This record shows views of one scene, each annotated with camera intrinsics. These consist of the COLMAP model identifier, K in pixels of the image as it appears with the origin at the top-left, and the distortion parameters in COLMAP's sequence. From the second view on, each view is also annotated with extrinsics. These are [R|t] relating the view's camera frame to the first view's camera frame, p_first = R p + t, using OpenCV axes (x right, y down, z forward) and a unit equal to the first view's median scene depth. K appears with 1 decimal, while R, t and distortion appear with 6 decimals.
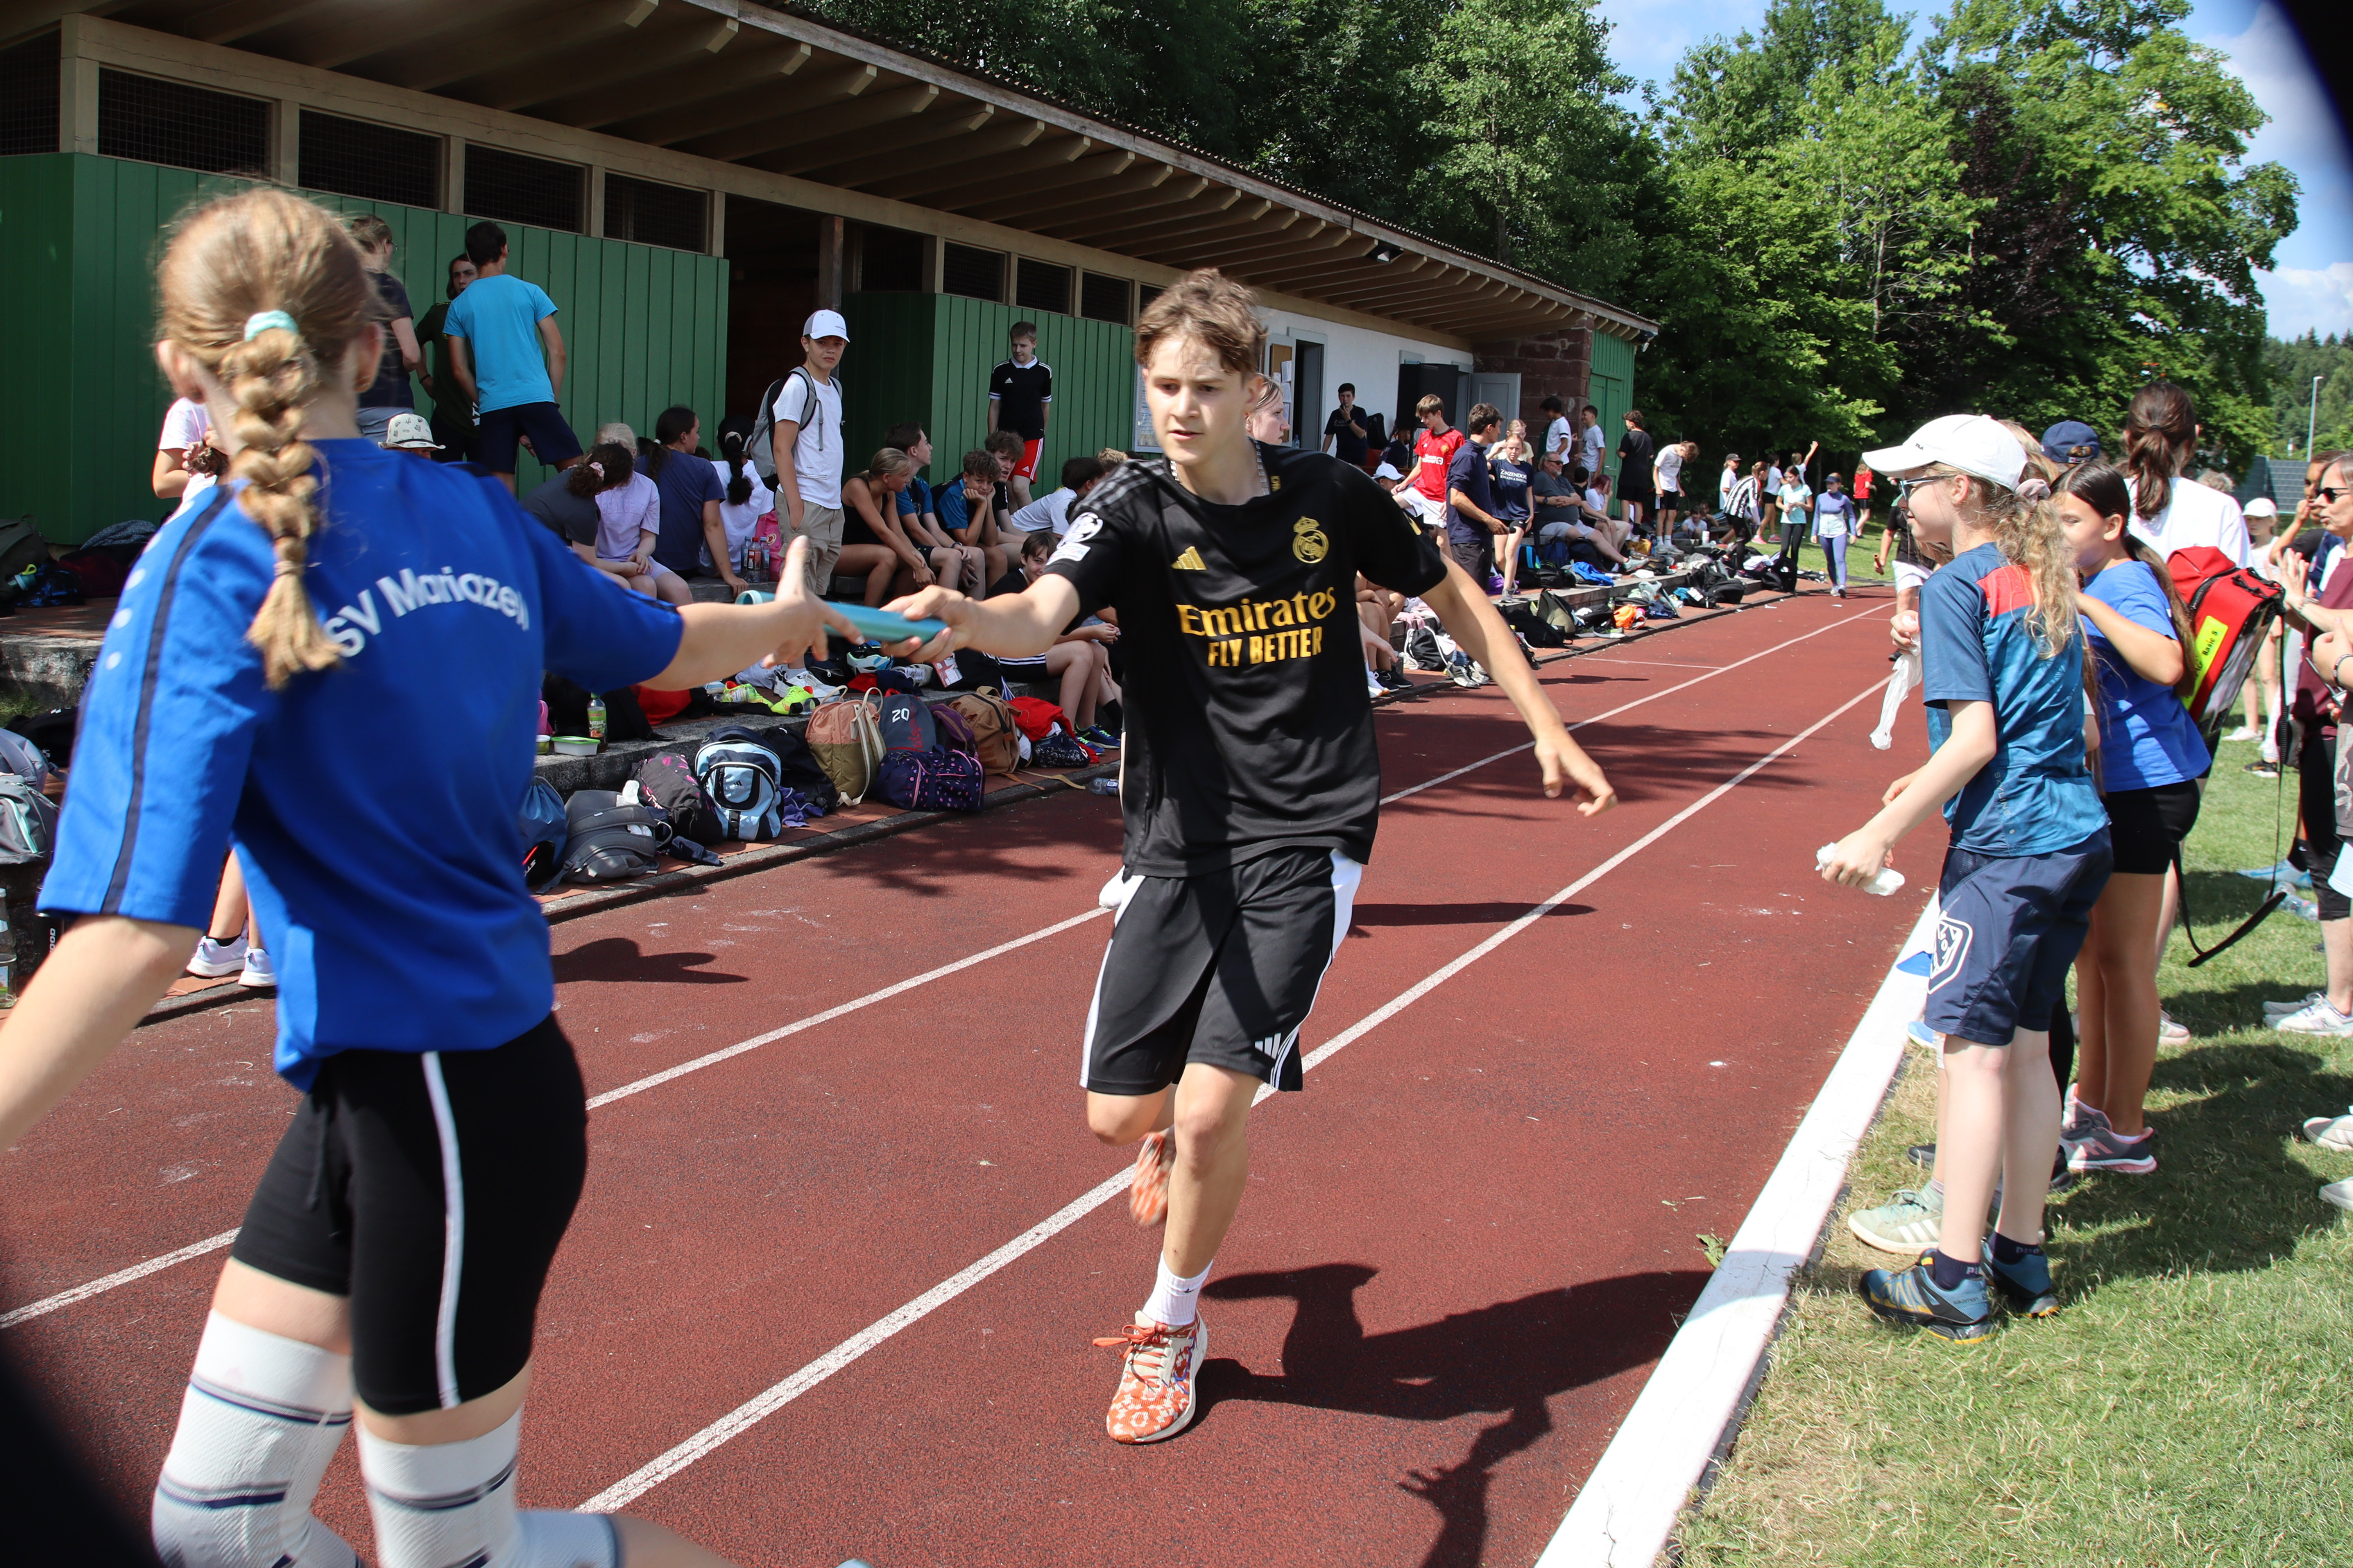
lens RADIAL K [[1942.1, 0, 1179.7], [0, 1942.1, 673.1], [0, 0, 1]] dist [-0.004659, -0.000207]
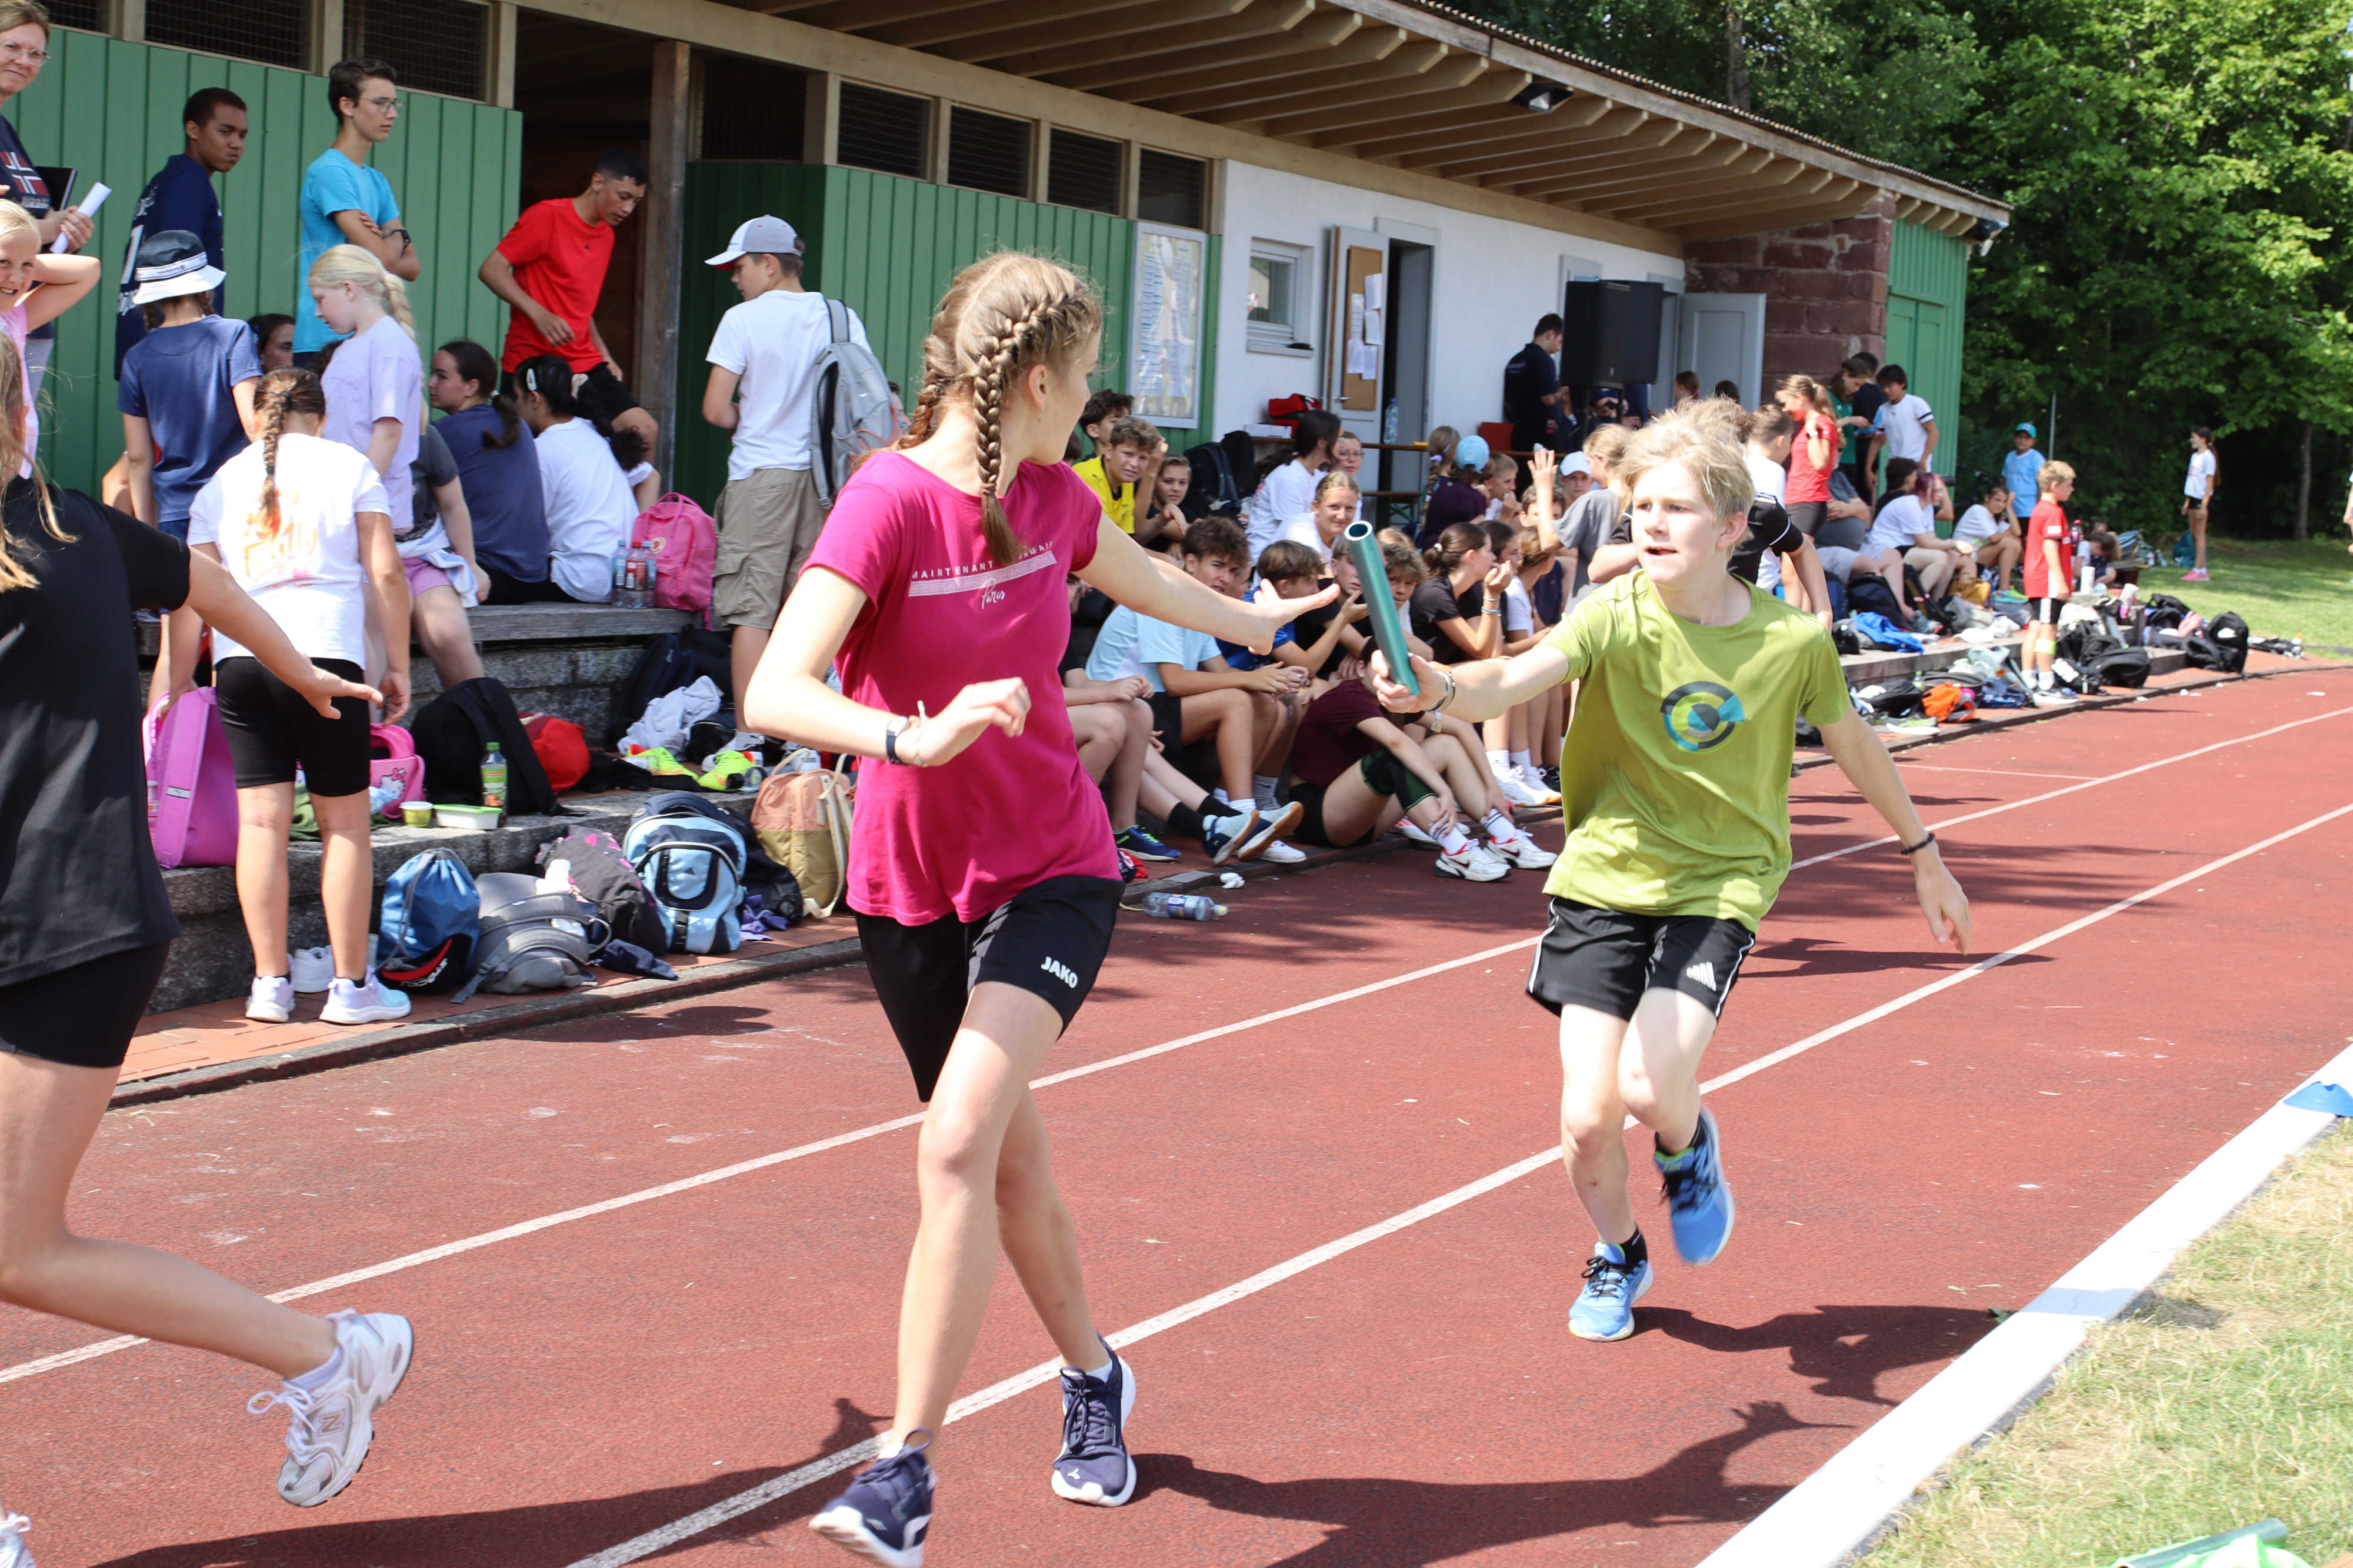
lens RADIAL K [[3578.3, 0, 1176.5], [0, 3578.3, 784.0], [0, 0, 1]] dist [0.023851, 0.787091]
pose [[0.999923, 0.004019, 0.011723, -0.025216], [-0.003838, 0.999874, -0.015416, 0.017799], [-0.011783, 0.015369, 0.999812, -0.133109]]
